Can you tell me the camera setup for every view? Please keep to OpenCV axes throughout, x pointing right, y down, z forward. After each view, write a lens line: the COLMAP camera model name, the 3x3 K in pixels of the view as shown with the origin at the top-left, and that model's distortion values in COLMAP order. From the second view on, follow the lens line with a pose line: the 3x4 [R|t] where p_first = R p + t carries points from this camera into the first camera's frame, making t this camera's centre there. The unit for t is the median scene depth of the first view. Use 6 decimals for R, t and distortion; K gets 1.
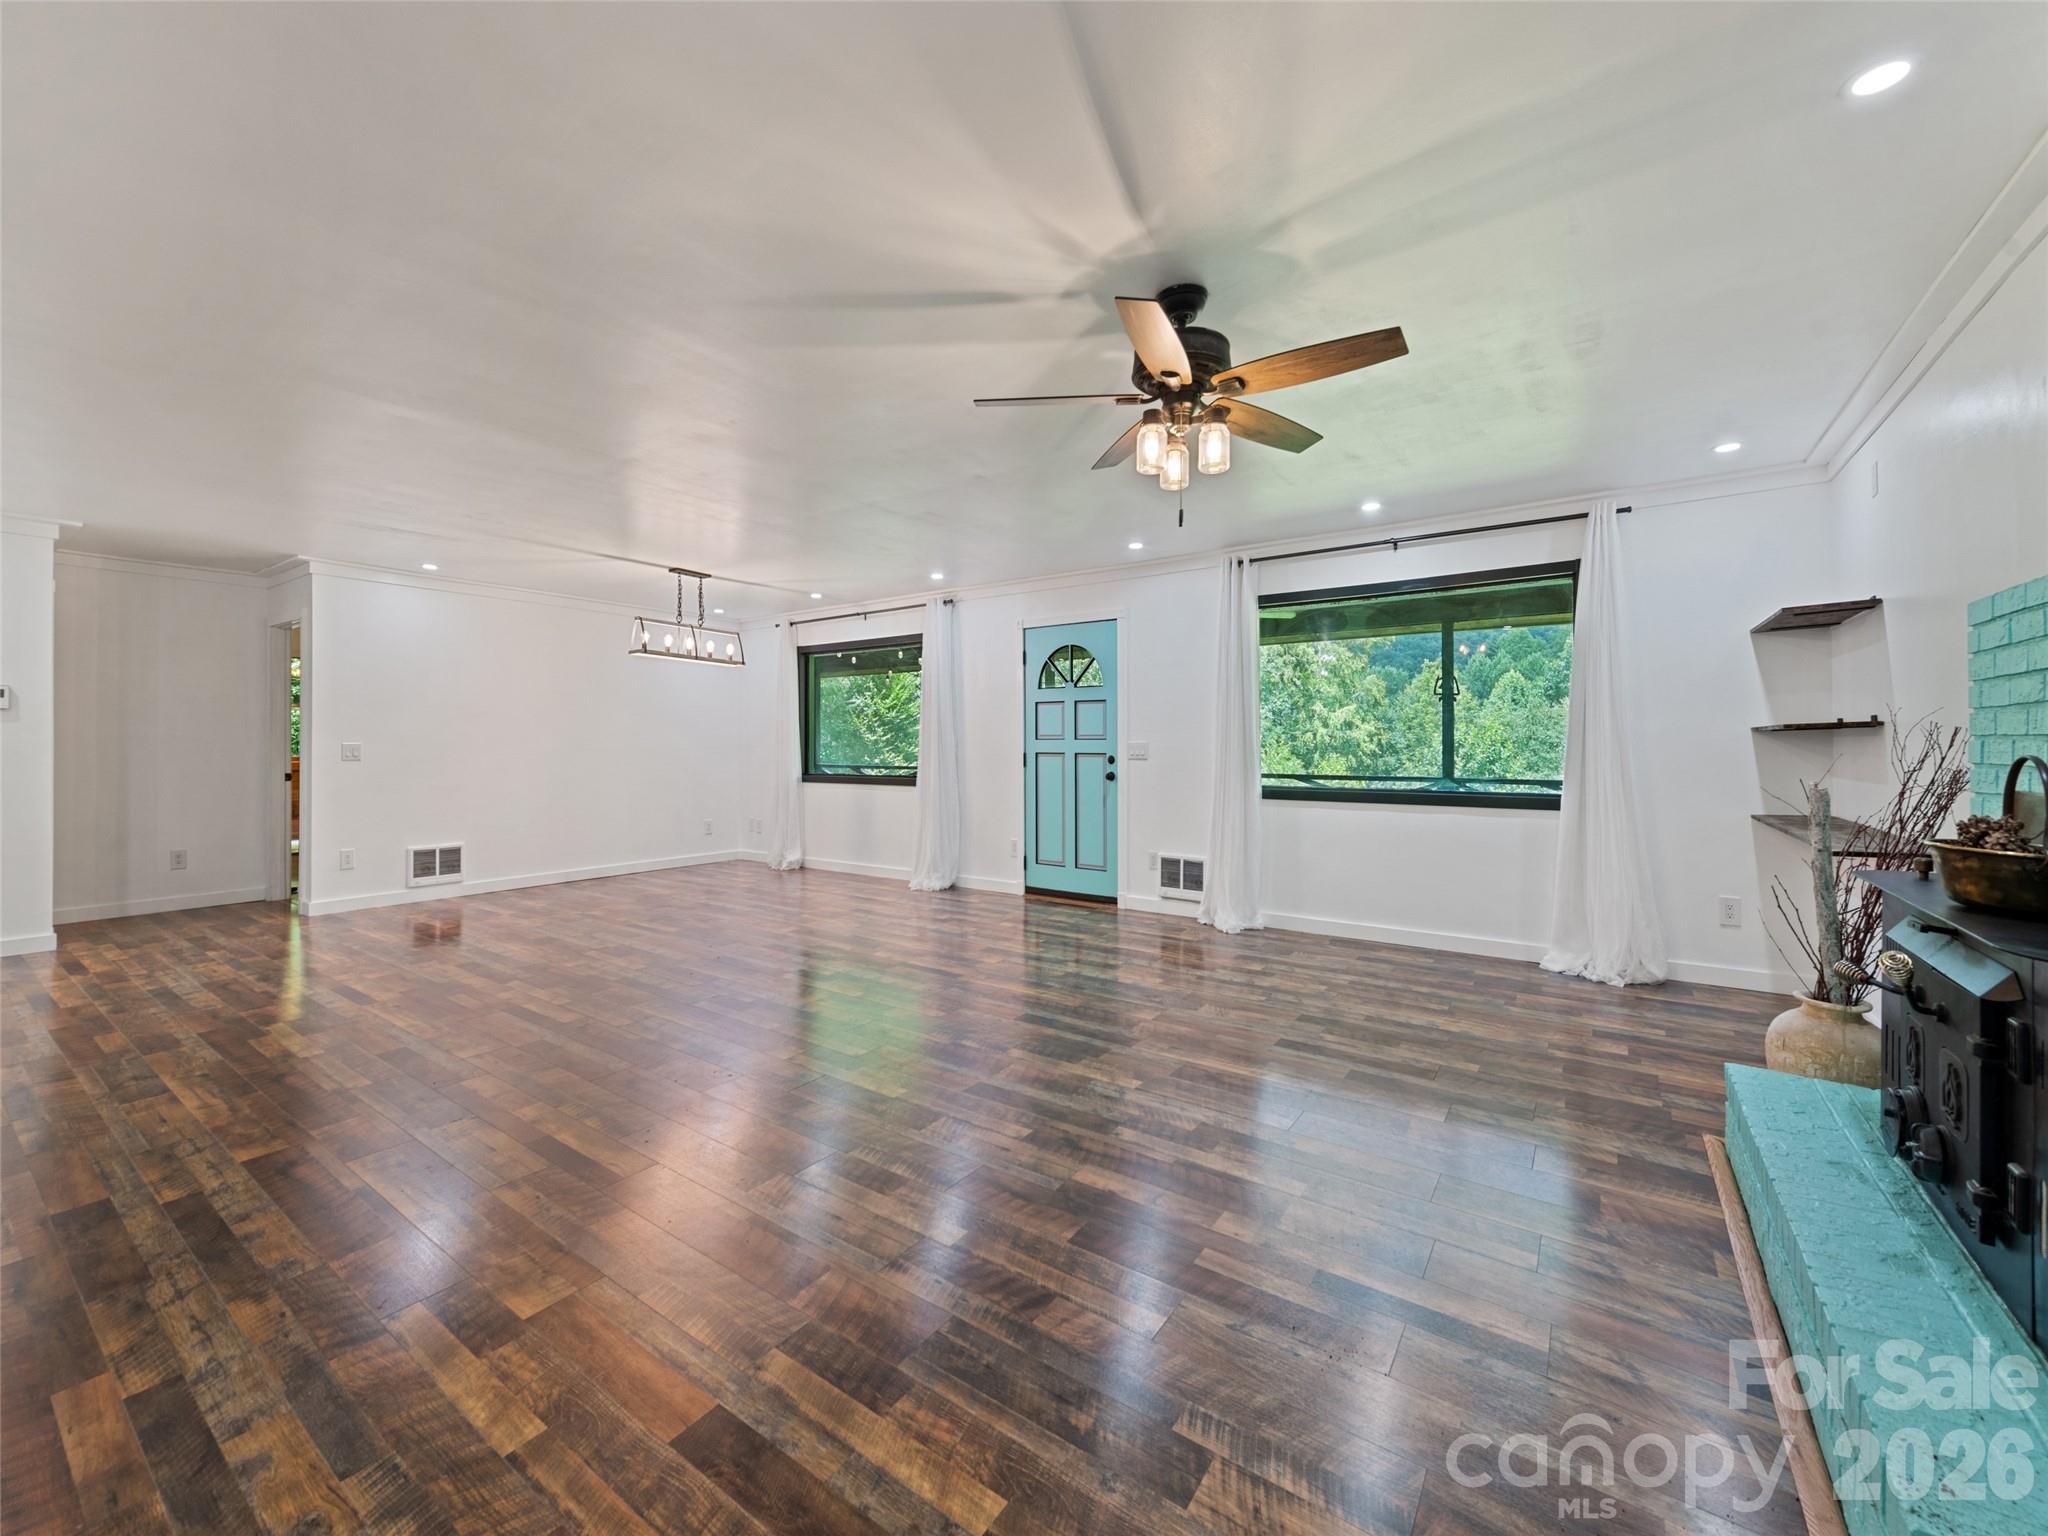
lens RADIAL K [[815.1, 0, 1016.2], [0, 815.1, 744.2], [0, 0, 1]] dist [0.013048, -0.004206]
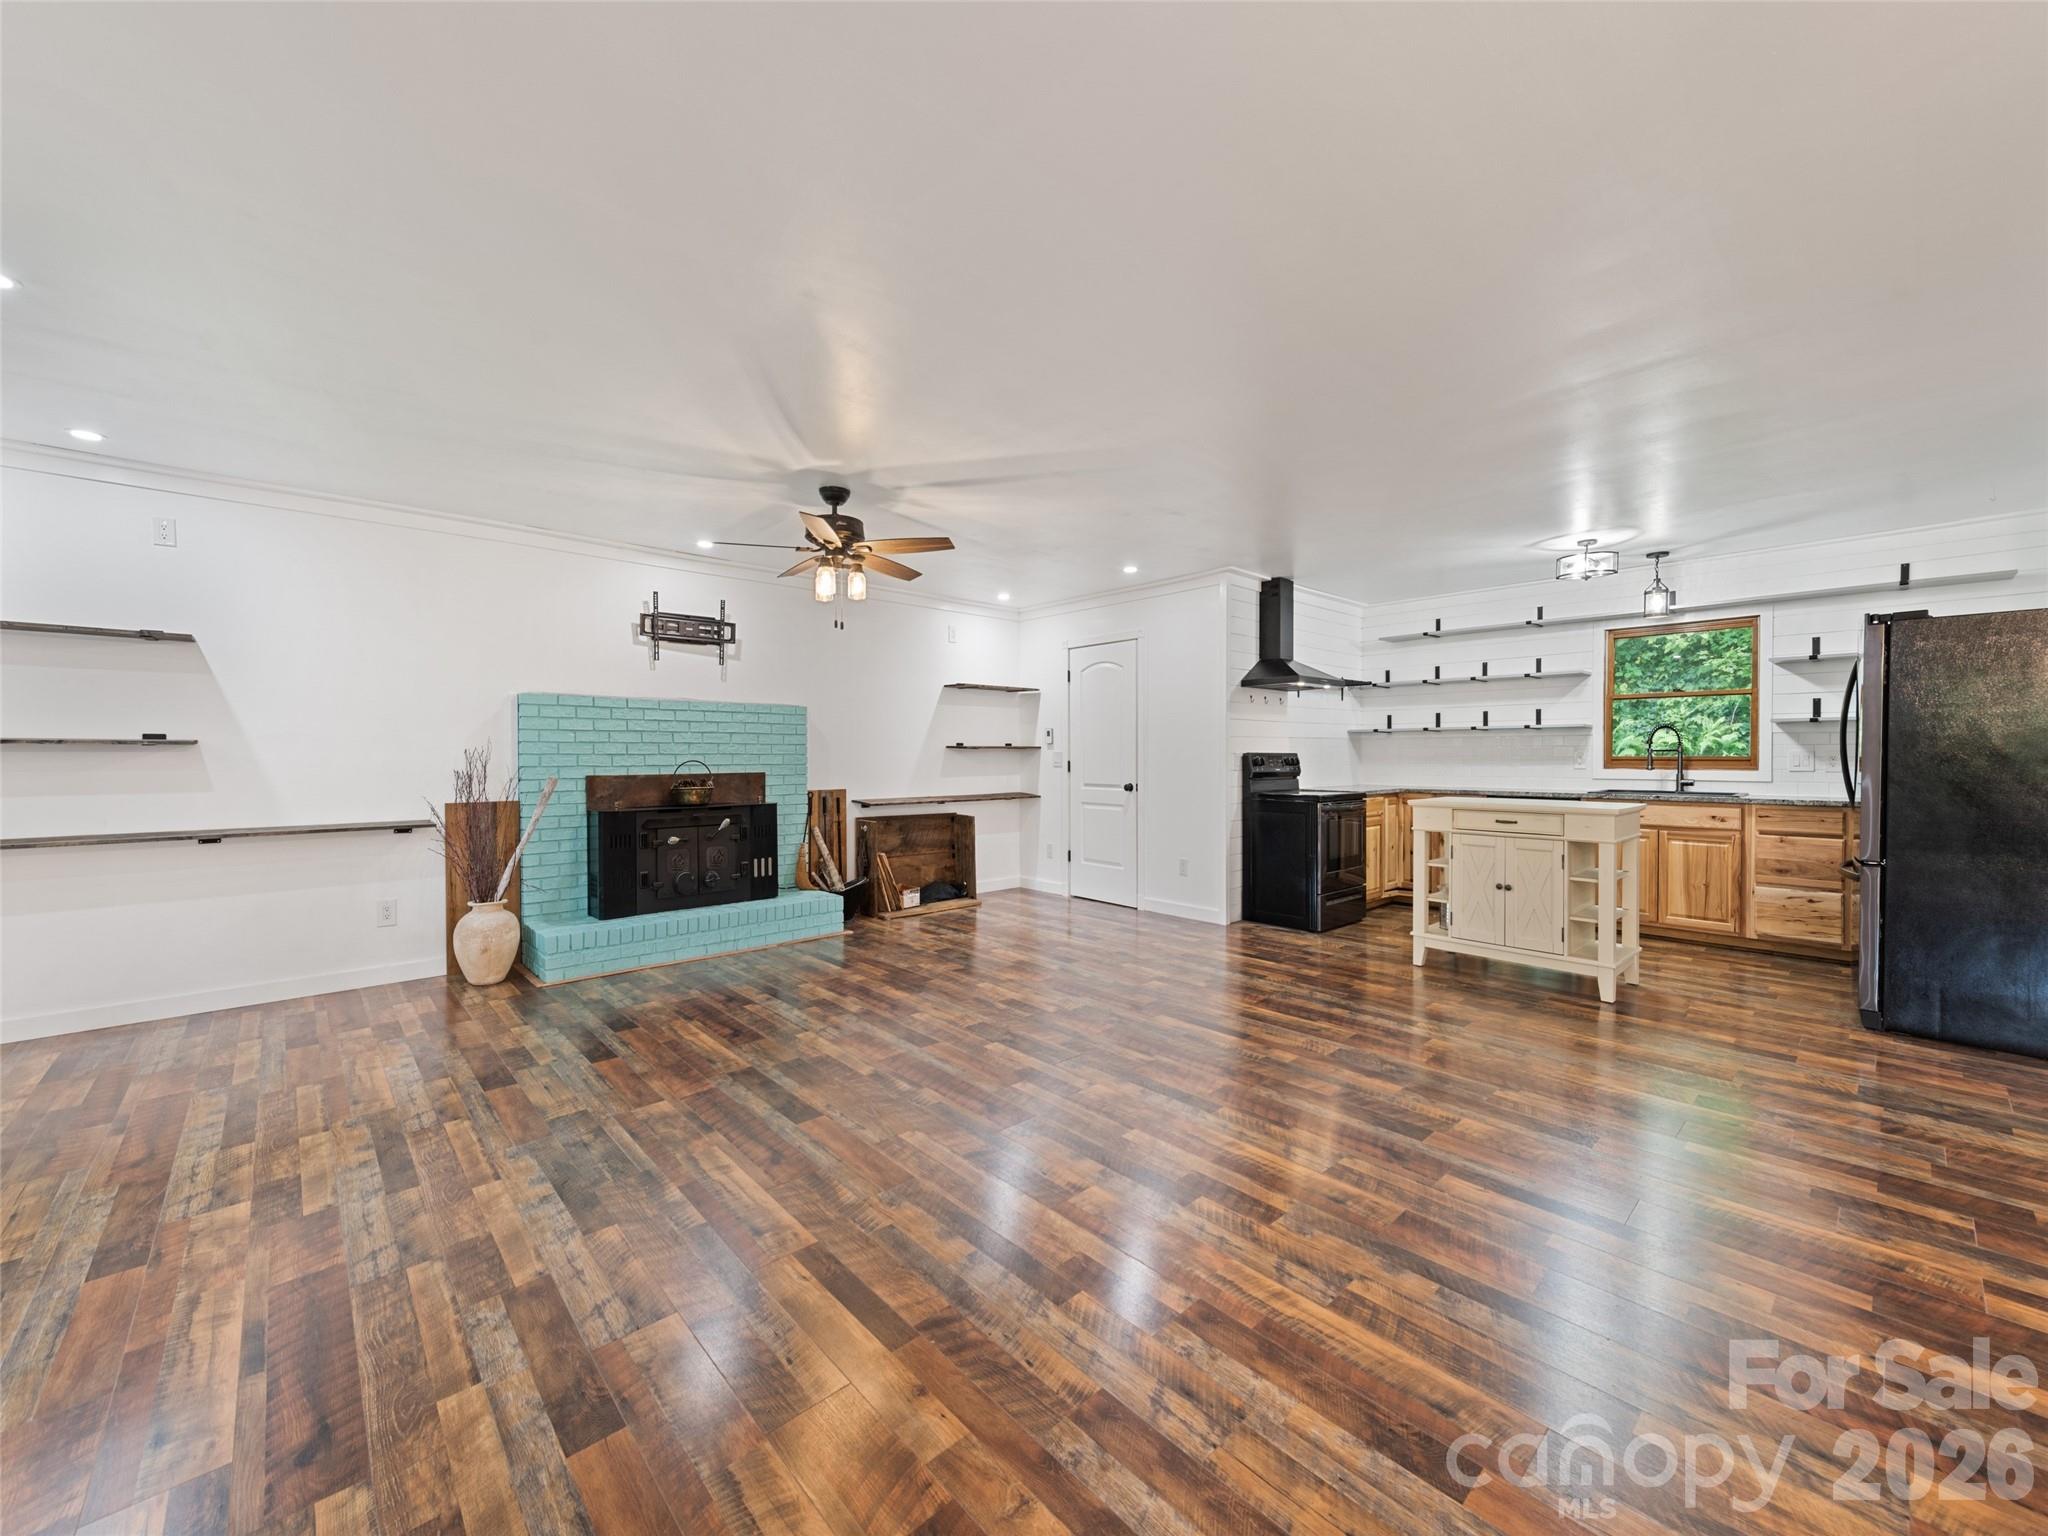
lens RADIAL K [[803.2, 0, 1026.1], [0, 803.2, 765.8], [0, 0, 1]] dist [0.011946, -0.000338]
pose [[-0.979364, -0.001012, 0.202101, -0.212852], [0.002221, 0.999873, 0.015768, -0.003451], [-0.202091, 0.015892, -0.979238, 1.050051]]
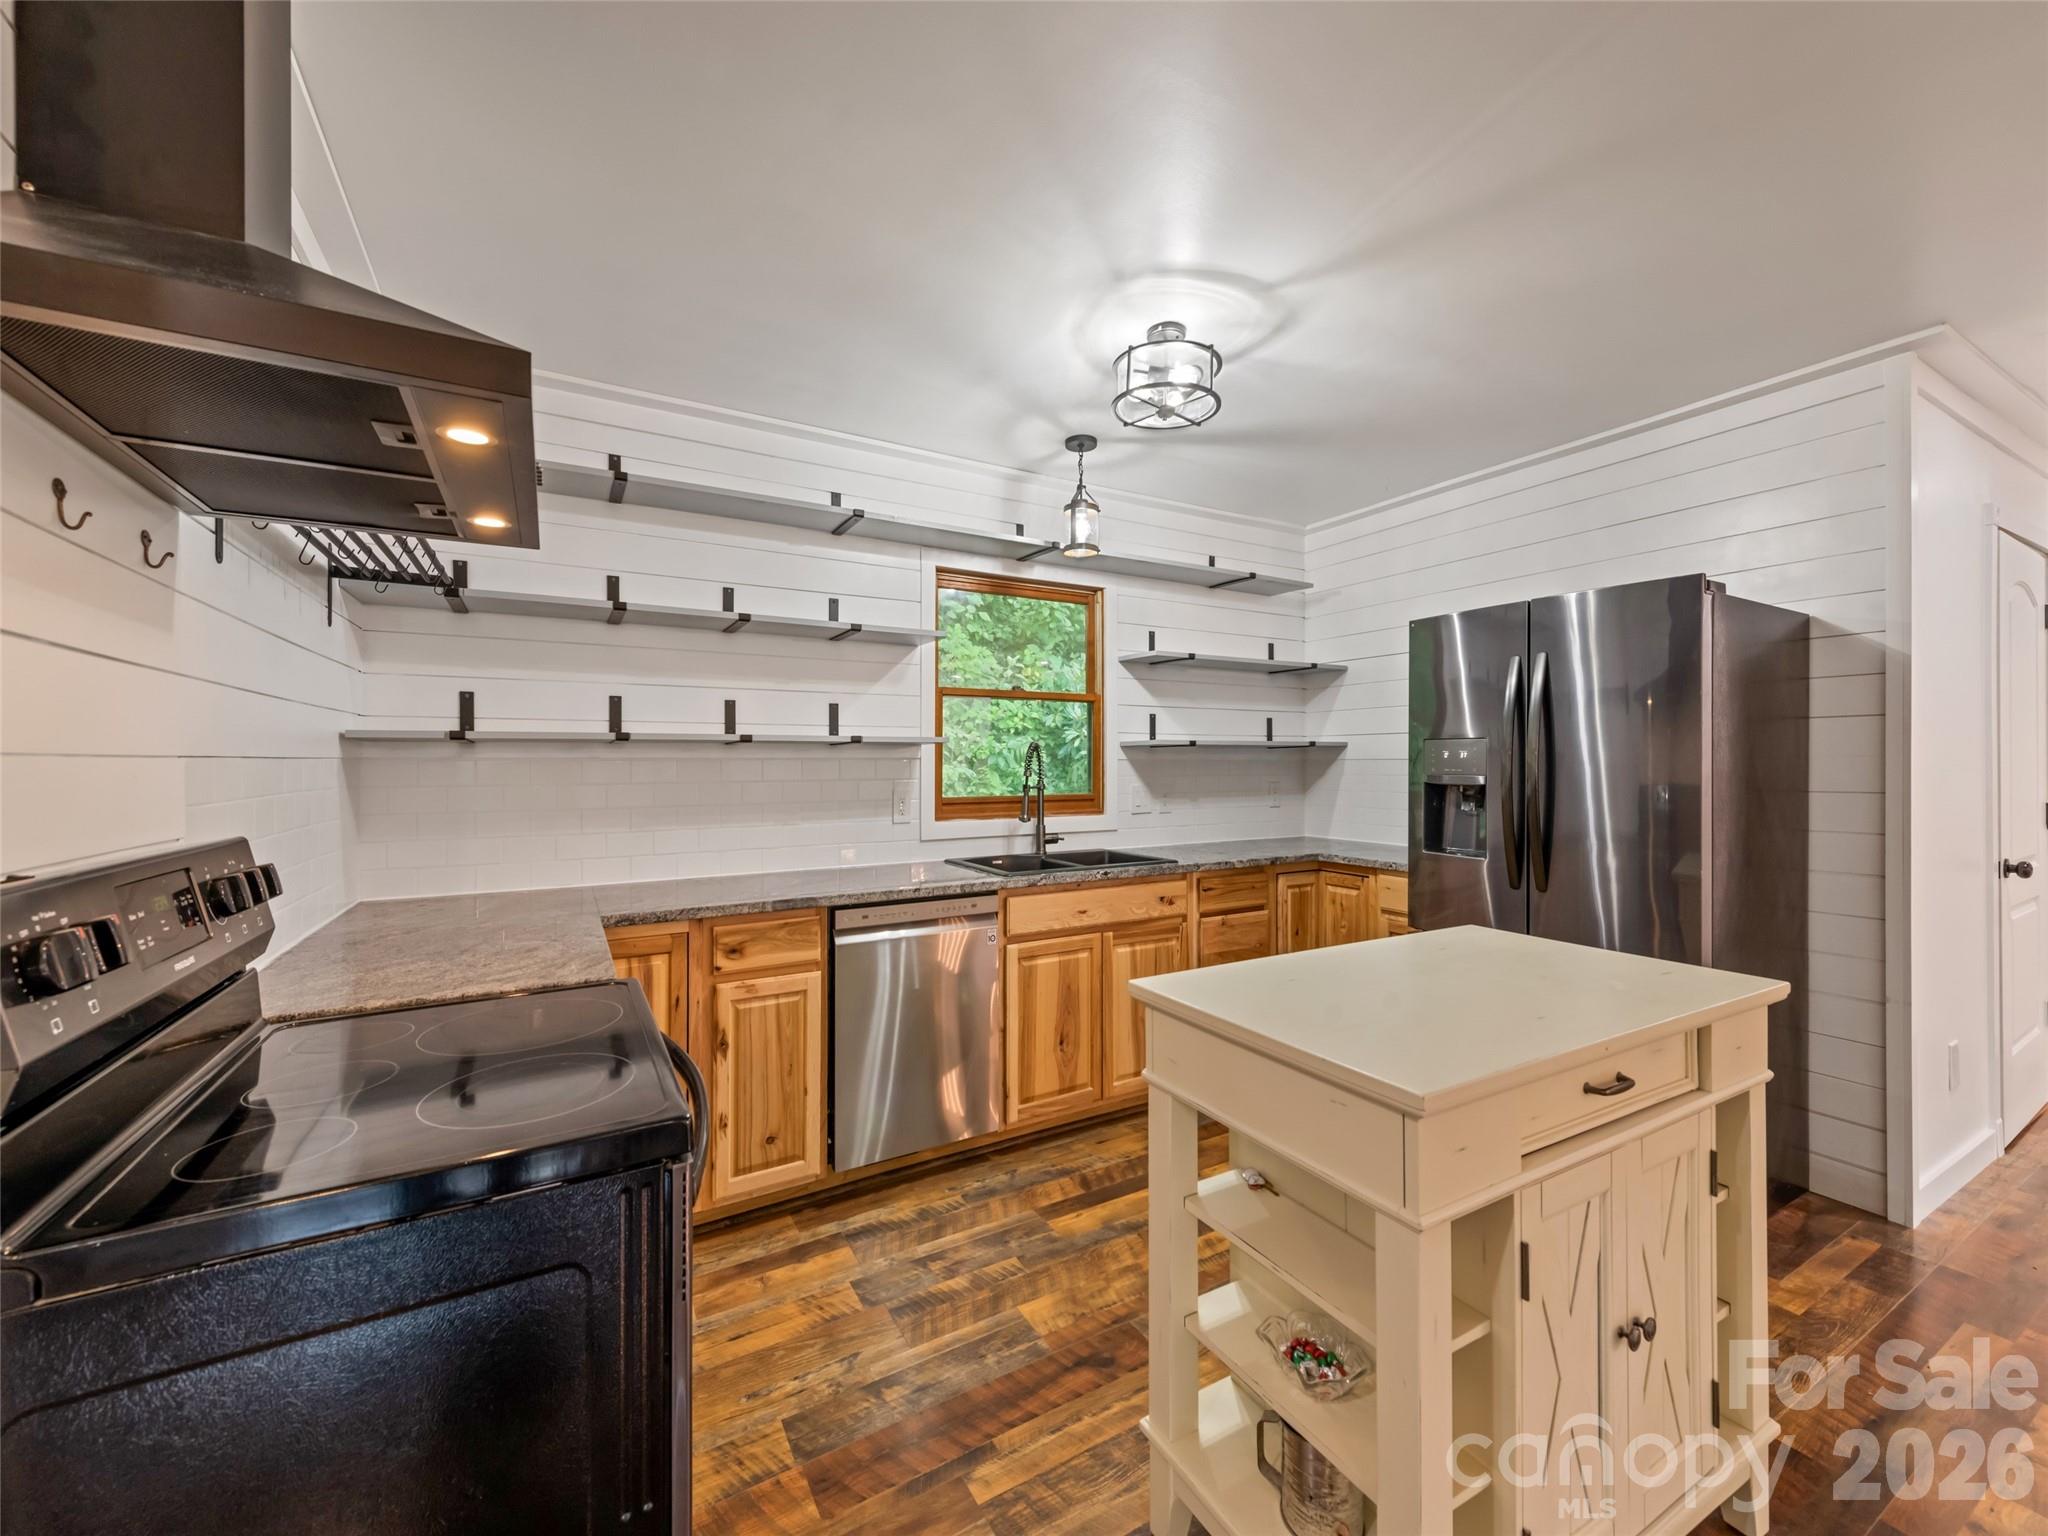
lens RADIAL K [[805.0, 0, 1018.8], [0, 805.0, 768.8], [0, 0, 1]] dist [0.015947, -0.004522]
pose [[-0.414657, 0.008068, -0.909942, -0.241788], [0.002575, 0.999967, 0.007693, -0.021660], [0.909974, 0.000847, -0.414664, 0.189871]]
